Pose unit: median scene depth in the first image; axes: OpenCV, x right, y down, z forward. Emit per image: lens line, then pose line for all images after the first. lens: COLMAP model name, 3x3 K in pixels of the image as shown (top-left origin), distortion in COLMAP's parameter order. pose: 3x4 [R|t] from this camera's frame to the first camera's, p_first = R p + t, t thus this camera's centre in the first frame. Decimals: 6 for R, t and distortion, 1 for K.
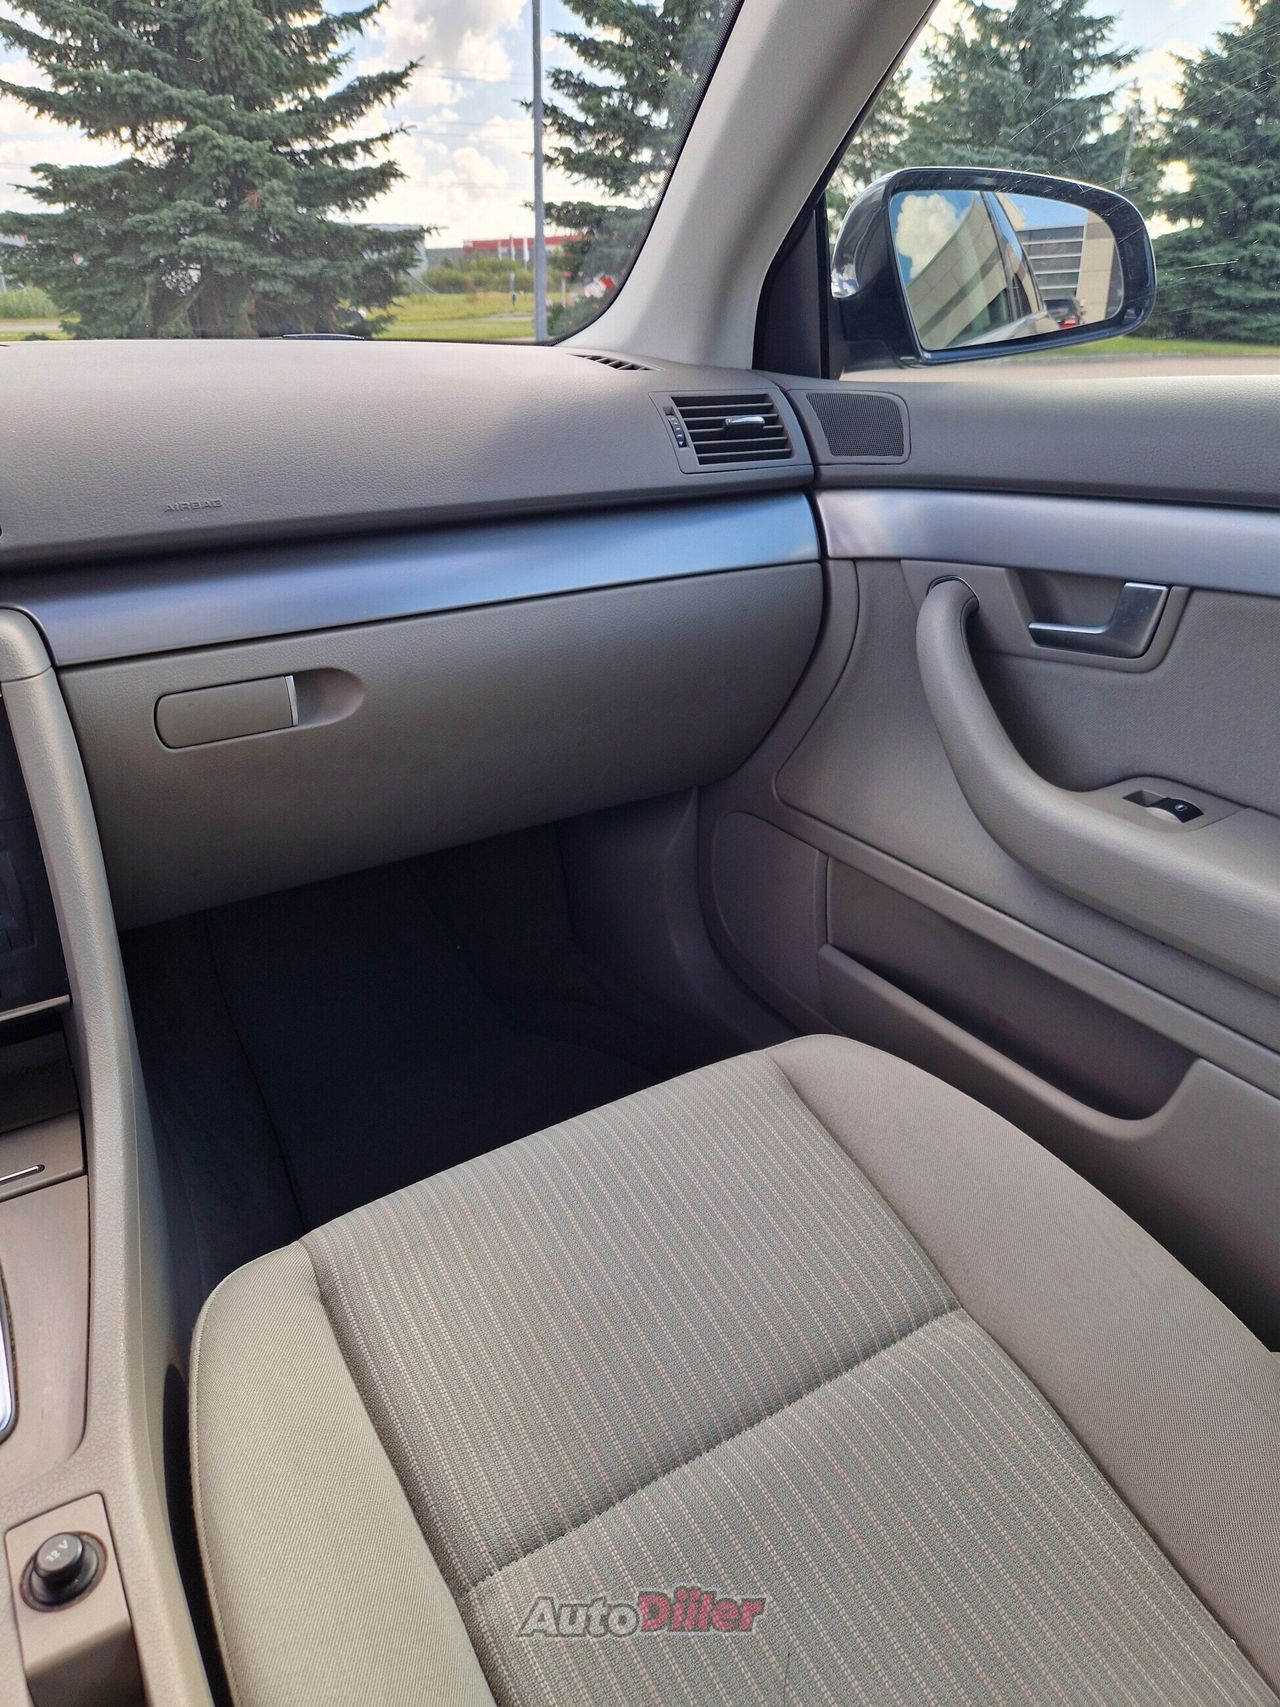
lens RADIAL K [[1166.6, 0, 640.4], [0, 1166.6, 871.8], [0, 0, 1]] dist [0.048282, -0.046764]
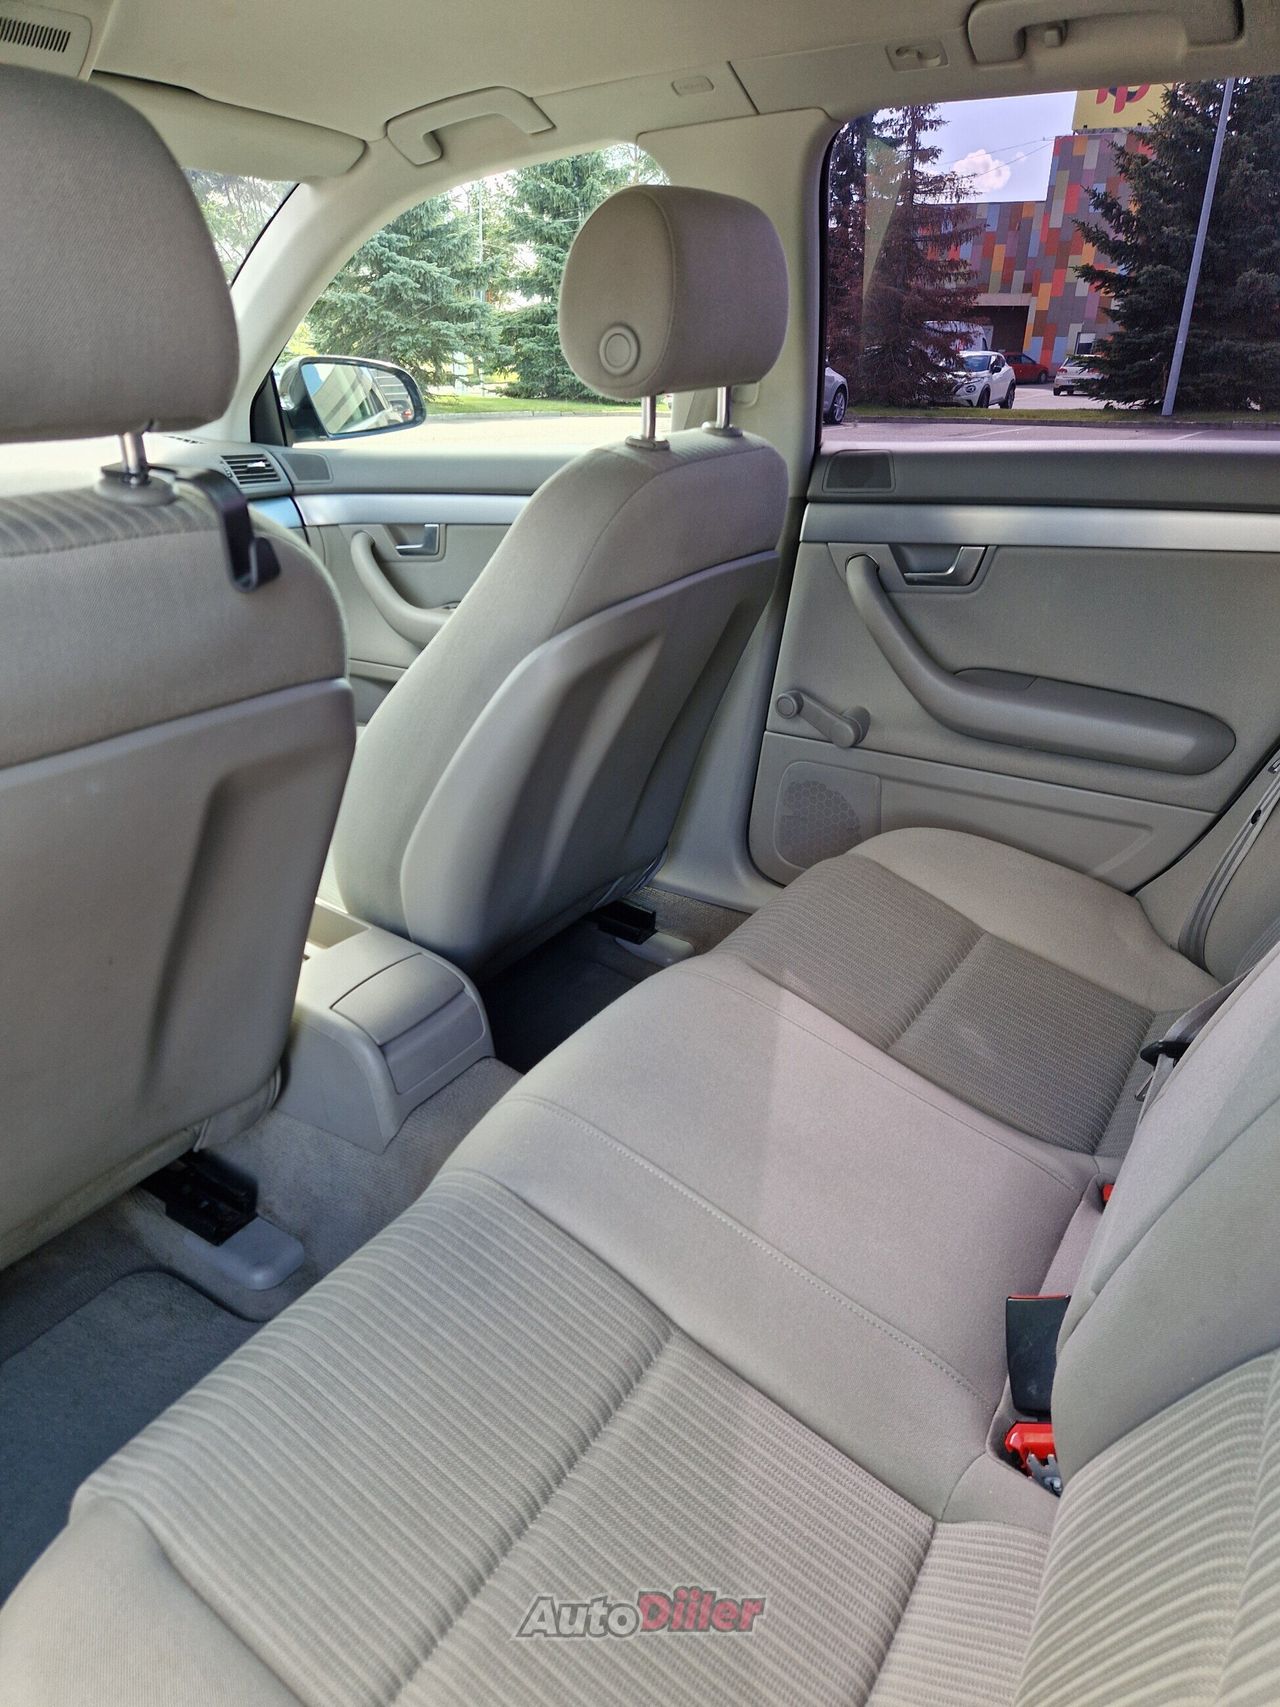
lens RADIAL K [[1166.6, 0, 664.0], [0, 1166.6, 925.7], [0, 0, 1]] dist [0.048282, -0.046764]
pose [[0.892324, -0.183719, 0.412316, -0.293179], [0.183720, 0.982163, 0.040029, 0.514196], [-0.412316, 0.040032, 0.910161, -1.289555]]
